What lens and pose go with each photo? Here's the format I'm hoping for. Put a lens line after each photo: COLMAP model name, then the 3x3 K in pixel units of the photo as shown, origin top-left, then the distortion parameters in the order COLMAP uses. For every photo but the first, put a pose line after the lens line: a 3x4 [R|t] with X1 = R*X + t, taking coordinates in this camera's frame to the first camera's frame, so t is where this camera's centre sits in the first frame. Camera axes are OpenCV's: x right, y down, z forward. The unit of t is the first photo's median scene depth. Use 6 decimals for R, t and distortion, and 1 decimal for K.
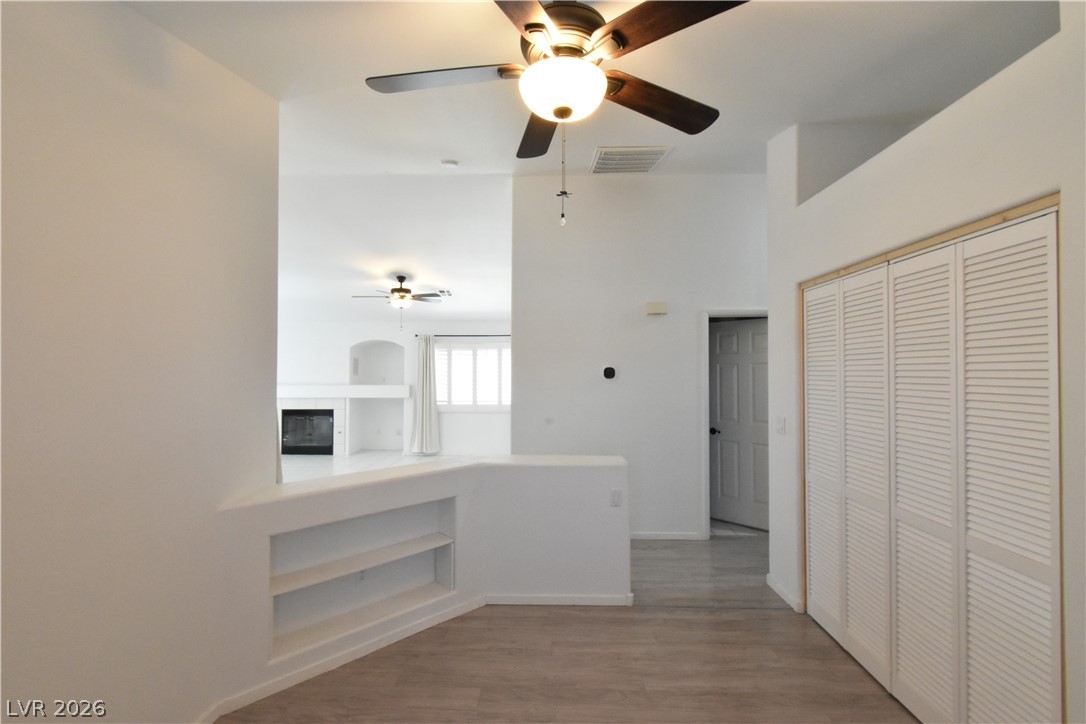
lens RADIAL K [[484.3, 0, 538.1], [0, 484.3, 361.3], [0, 0, 1]] dist [0.002647, -0.001365]
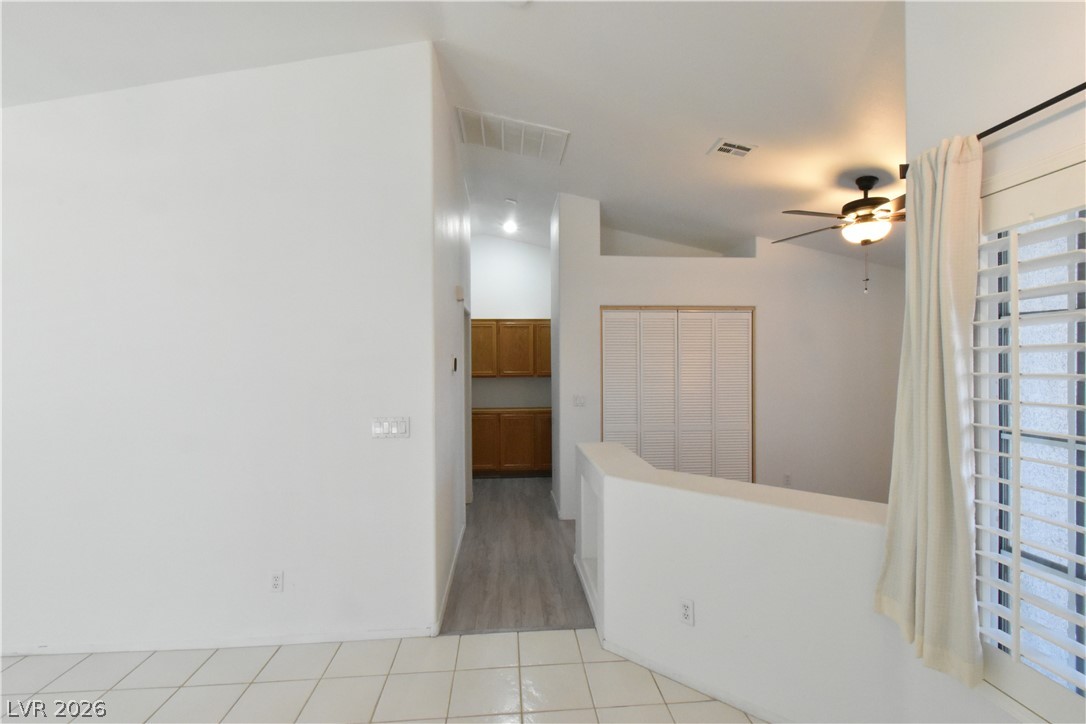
lens RADIAL K [[484.3, 0, 540.5], [0, 484.3, 368.2], [0, 0, 1]] dist [0.002647, -0.001365]
pose [[-0.106729, -0.004514, 0.994278, -0.741925], [-0.012763, 0.999914, 0.003169, 0.025958], [-0.994206, -0.012351, -0.106777, 1.022164]]
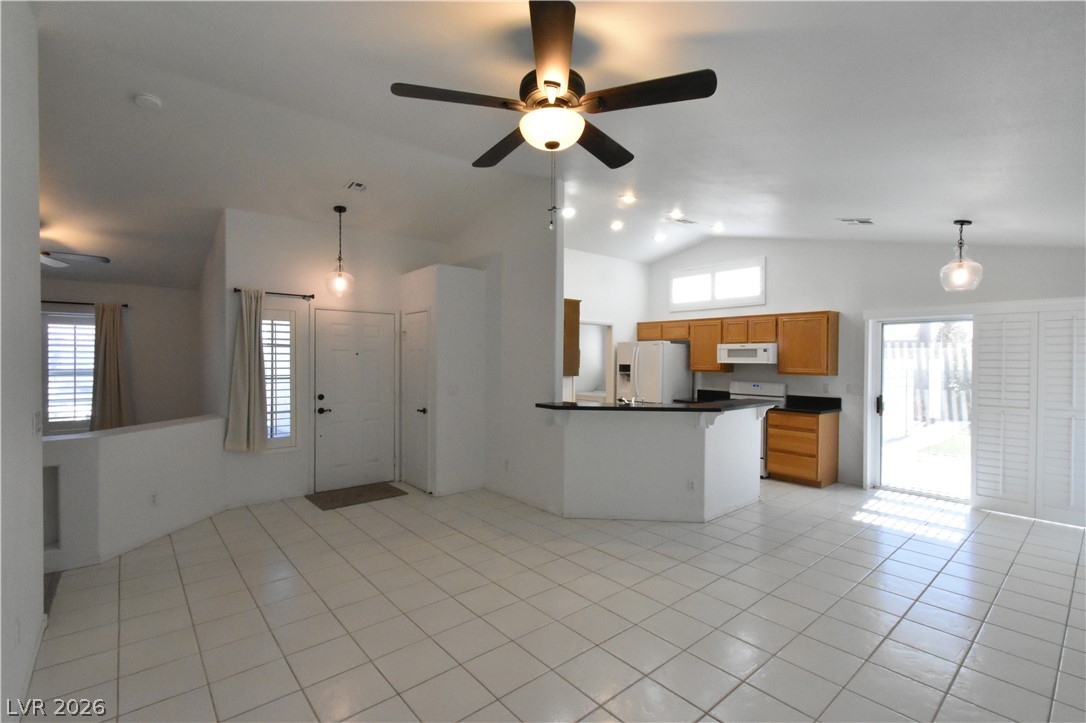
lens RADIAL K [[484.3, 0, 543.5], [0, 484.3, 364.3], [0, 0, 1]] dist [0.002647, -0.001365]
pose [[-0.741741, 0.005627, -0.670663, -0.133413], [0.008357, 0.999965, -0.000853, 0.044200], [0.670634, -0.006237, -0.741762, 2.048735]]
